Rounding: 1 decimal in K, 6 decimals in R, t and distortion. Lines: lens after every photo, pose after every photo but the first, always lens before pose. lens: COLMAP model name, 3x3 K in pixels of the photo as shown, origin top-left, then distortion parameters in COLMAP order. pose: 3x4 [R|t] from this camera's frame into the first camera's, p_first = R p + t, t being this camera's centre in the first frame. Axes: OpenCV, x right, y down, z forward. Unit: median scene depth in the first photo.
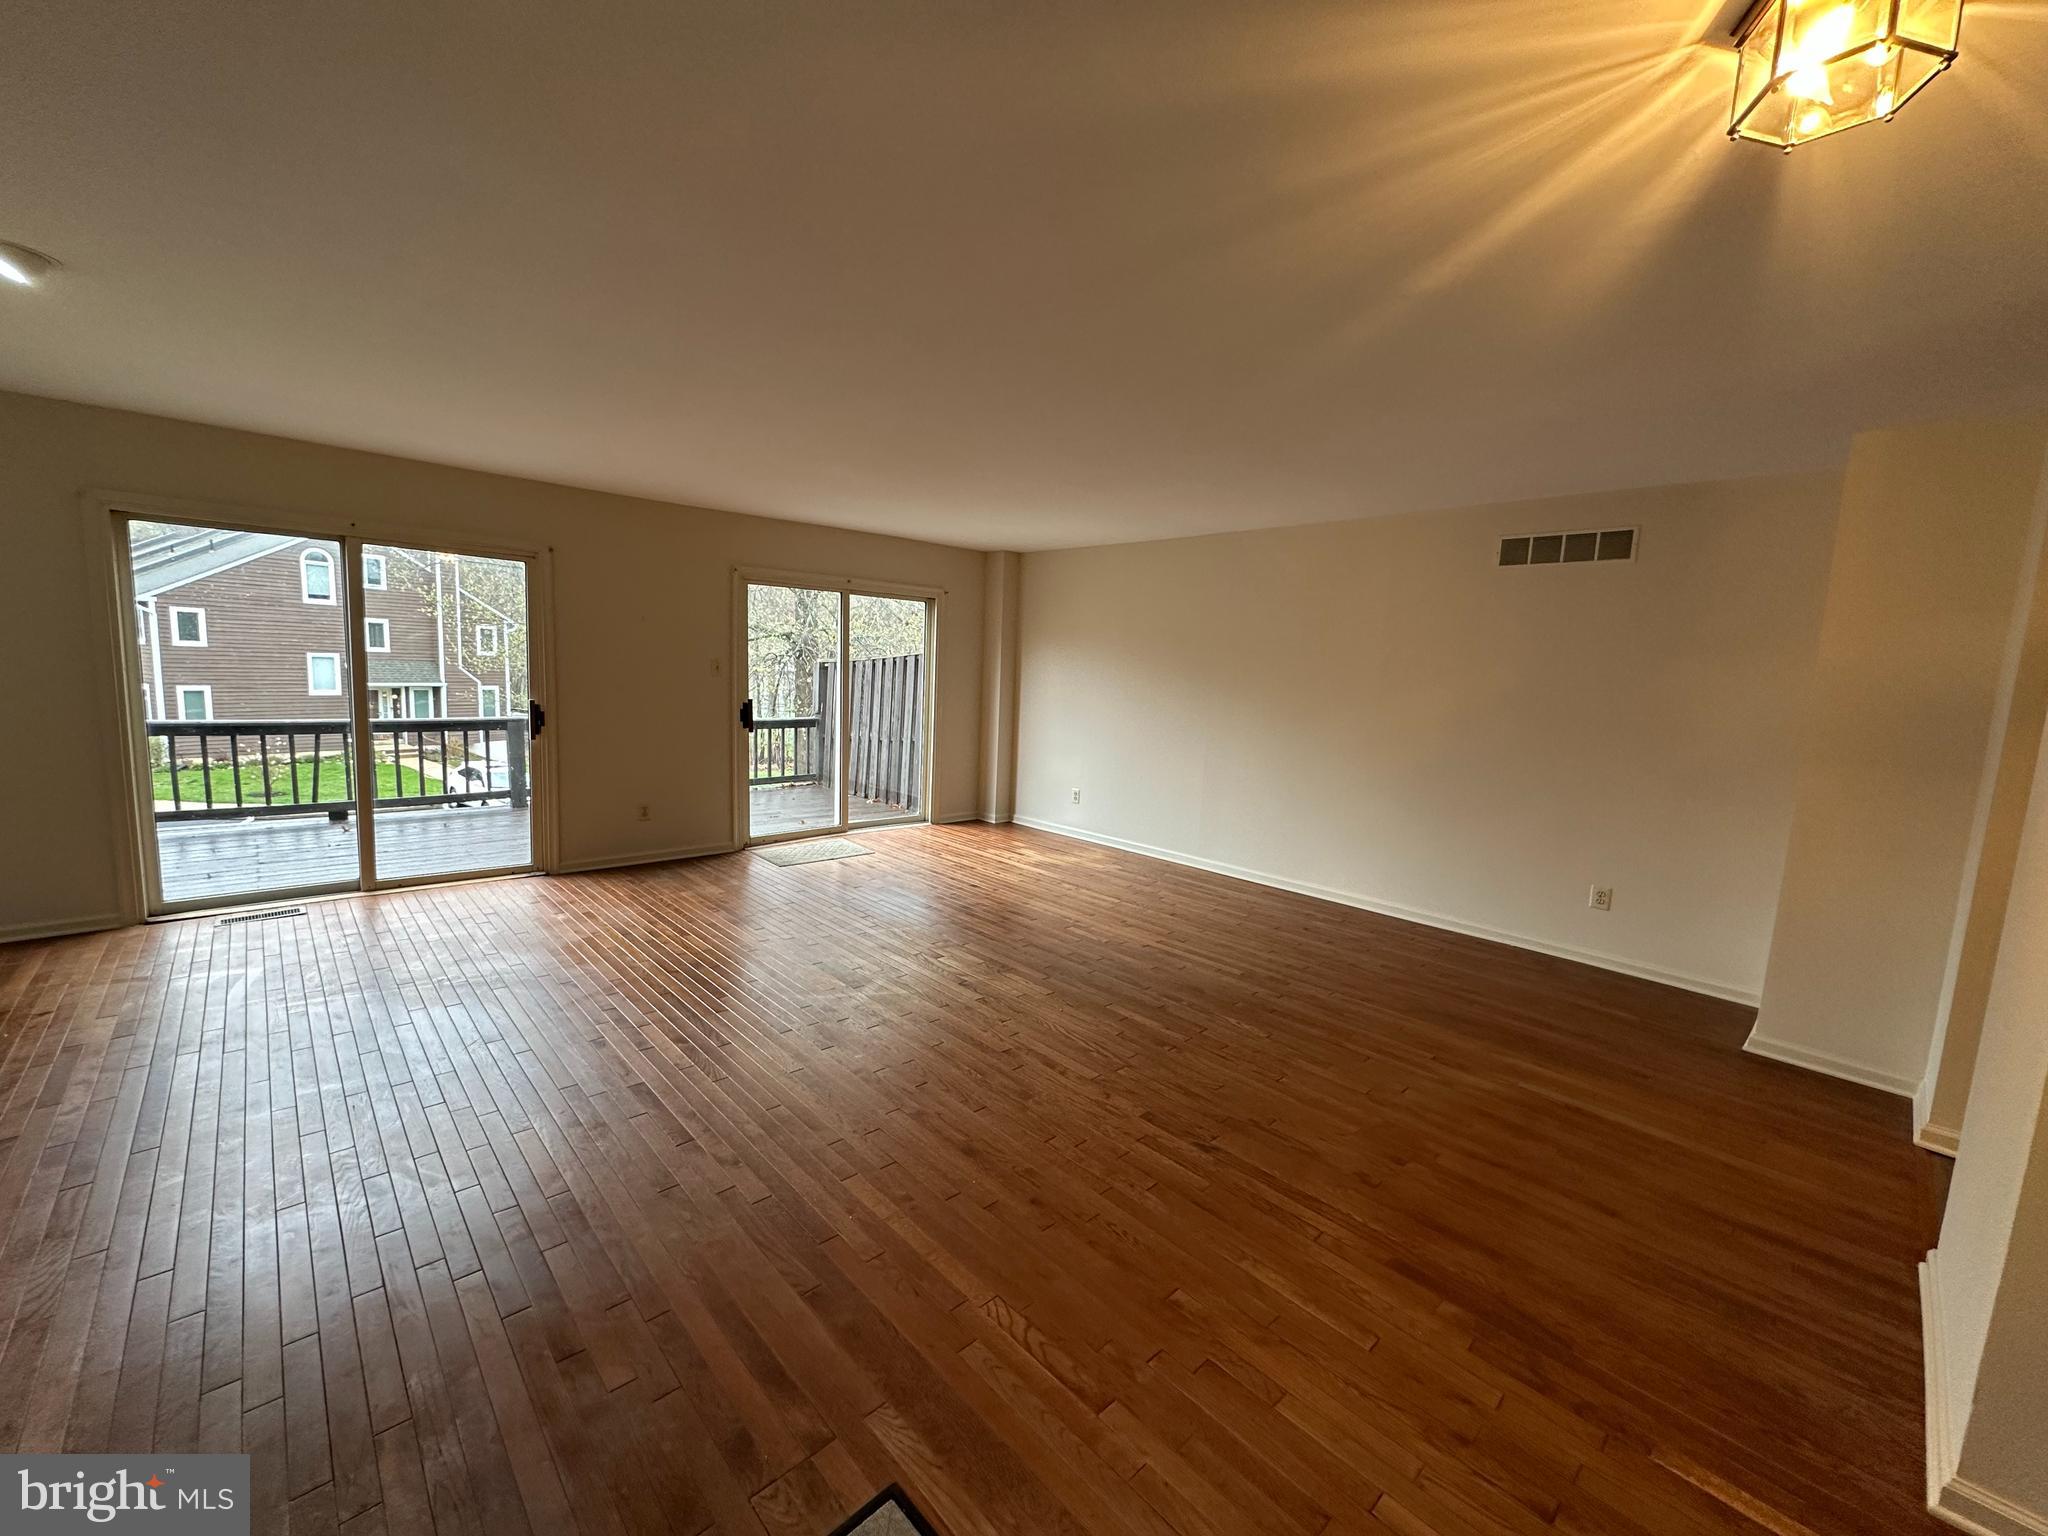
lens RADIAL K [[815.6, 0, 1024.0], [0, 815.6, 768.0], [0, 0, 1]] dist [-0.002038, 0.000026]
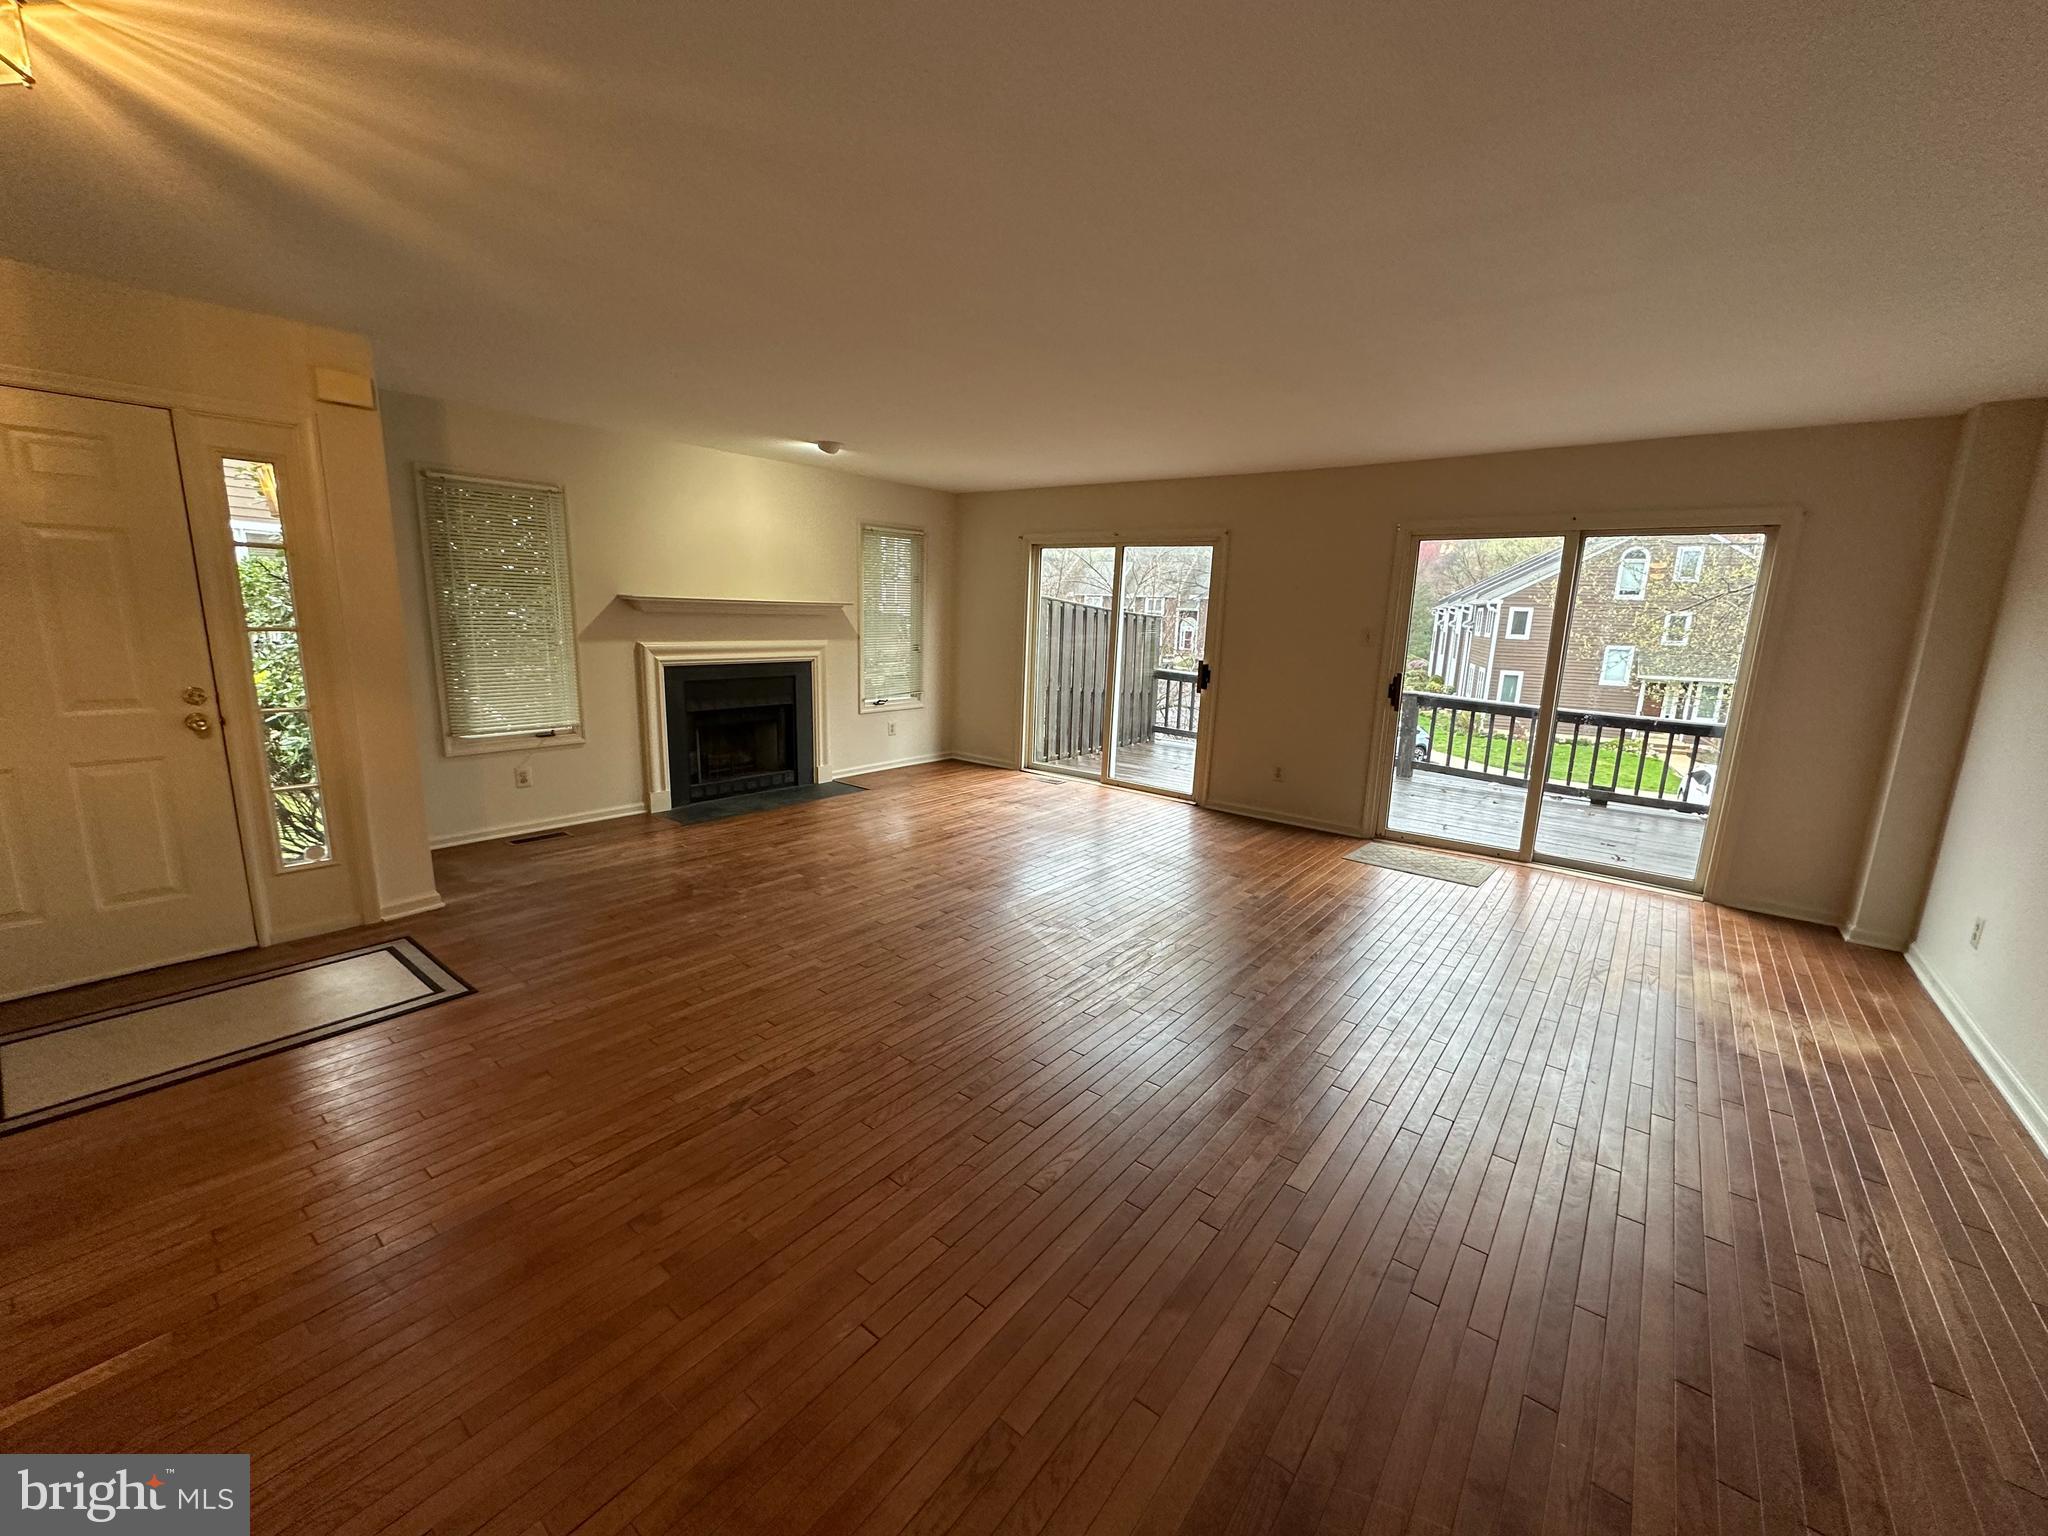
lens RADIAL K [[815.6, 0, 1024.0], [0, 815.6, 768.0], [0, 0, 1]] dist [-0.002038, 0.000026]
pose [[0.146223, 0.156671, -0.976767, 0.478976], [-0.155660, 0.978723, 0.133683, -0.039463], [0.976928, 0.132496, 0.167499, 0.470584]]
